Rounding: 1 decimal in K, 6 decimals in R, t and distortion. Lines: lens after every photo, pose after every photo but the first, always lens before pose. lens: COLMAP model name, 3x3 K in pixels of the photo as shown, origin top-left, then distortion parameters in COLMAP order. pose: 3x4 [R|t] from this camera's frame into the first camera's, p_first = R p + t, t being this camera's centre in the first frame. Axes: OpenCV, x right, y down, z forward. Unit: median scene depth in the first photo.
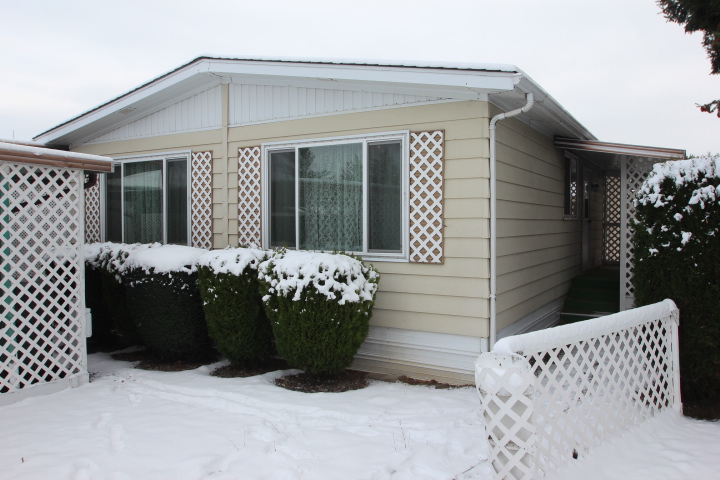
lens RADIAL K [[526.8, 0, 360.0], [0, 526.8, 240.0], [0, 0, 1]] dist [-0.039371, 0.003251]
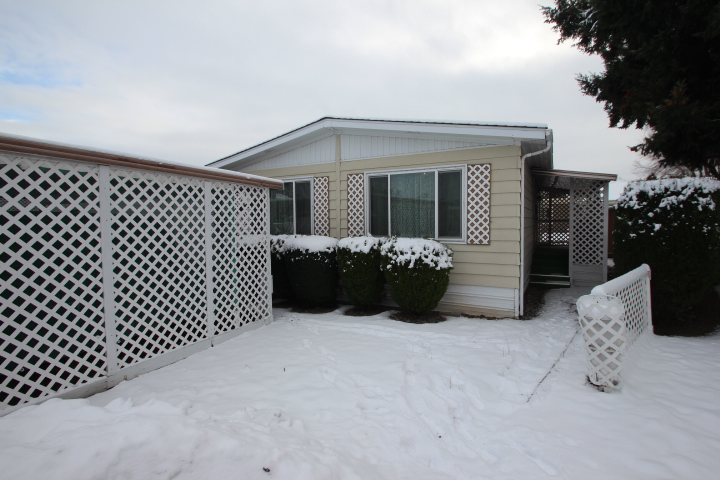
lens RADIAL K [[326.0, 0, 360.0], [0, 326.0, 240.0], [0, 0, 1]] dist [-0.001139, -0.000089]
pose [[0.998953, -0.010583, 0.044499, -0.295382], [0.009568, 0.999691, 0.022959, 0.003034], [-0.044728, -0.022509, 0.998746, -0.006788]]
